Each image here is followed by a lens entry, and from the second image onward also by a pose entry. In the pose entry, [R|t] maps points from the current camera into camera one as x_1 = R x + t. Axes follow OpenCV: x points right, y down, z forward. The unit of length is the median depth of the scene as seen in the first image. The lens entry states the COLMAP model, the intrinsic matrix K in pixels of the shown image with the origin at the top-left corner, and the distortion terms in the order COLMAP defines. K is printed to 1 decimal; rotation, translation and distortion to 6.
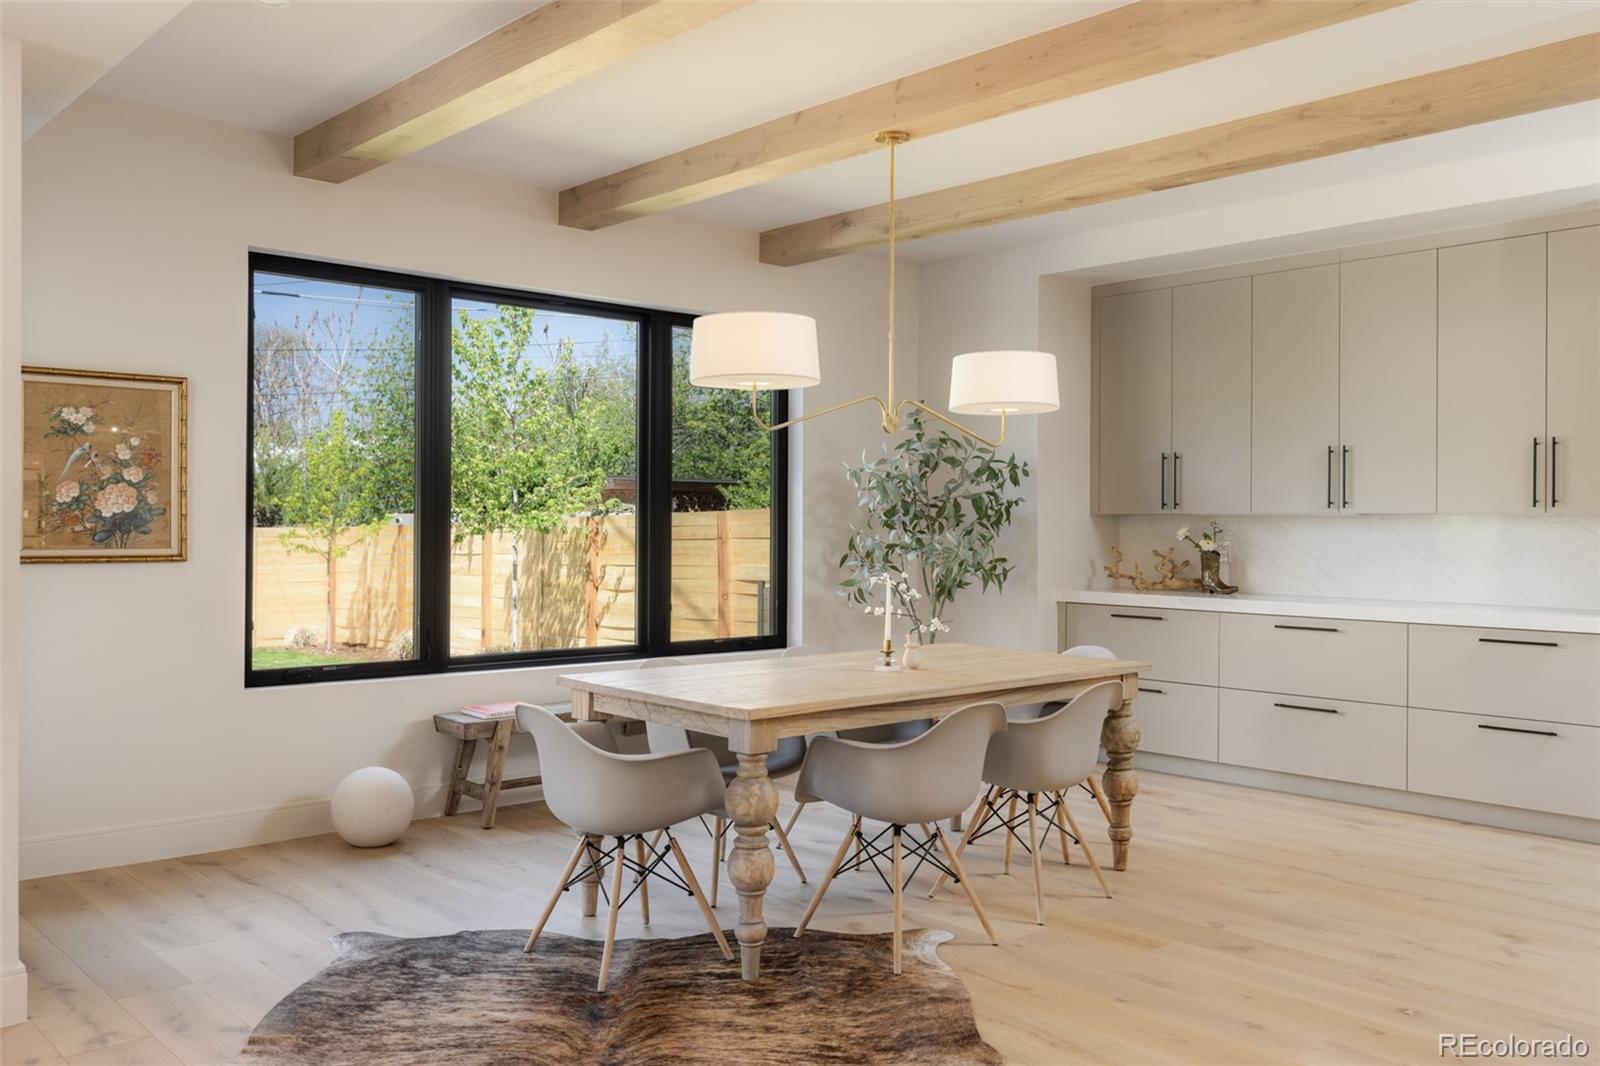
lens RADIAL K [[1318.6, 0, 811.0], [0, 1318.6, 534.1], [0, 0, 1]] dist [0.001803, 0.007200]
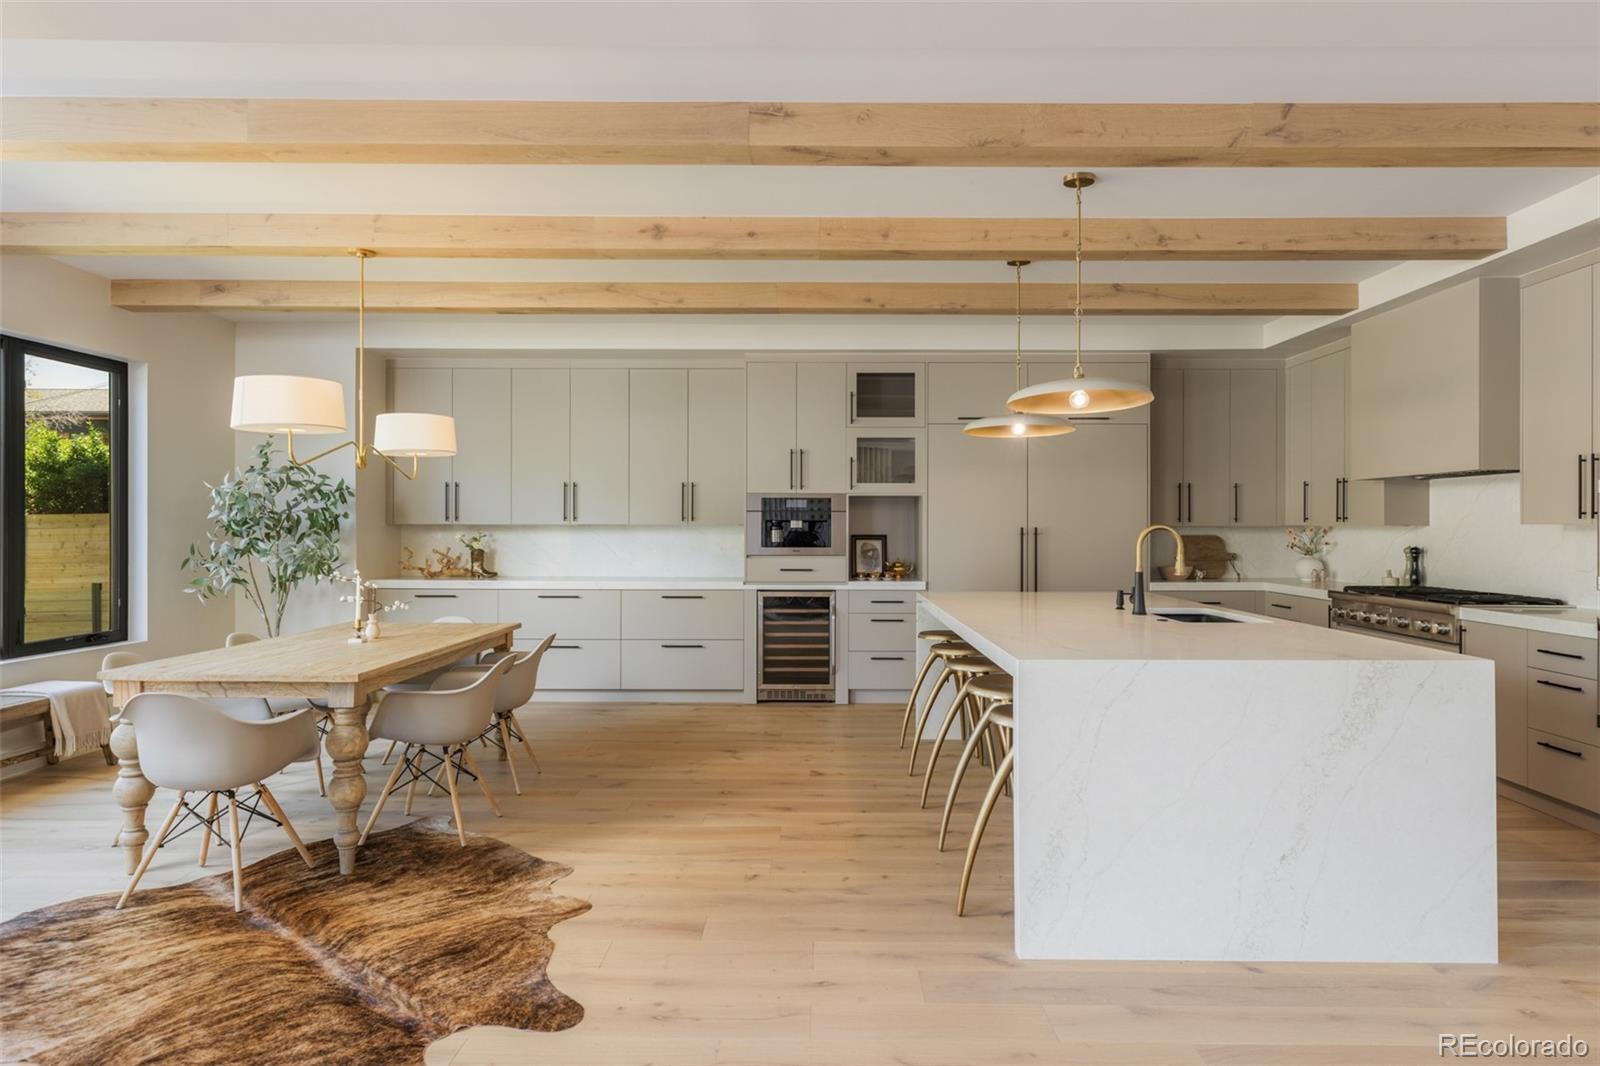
lens RADIAL K [[975.9, 0, 800.0], [0, 975.9, 533.0], [0, 0, 1]] dist [0.000896, 0.003115]
pose [[0.680171, -0.009189, 0.732996, -0.442943], [0.008255, 0.999954, 0.004876, -0.013350], [-0.733007, 0.002734, 0.680216, -0.024933]]
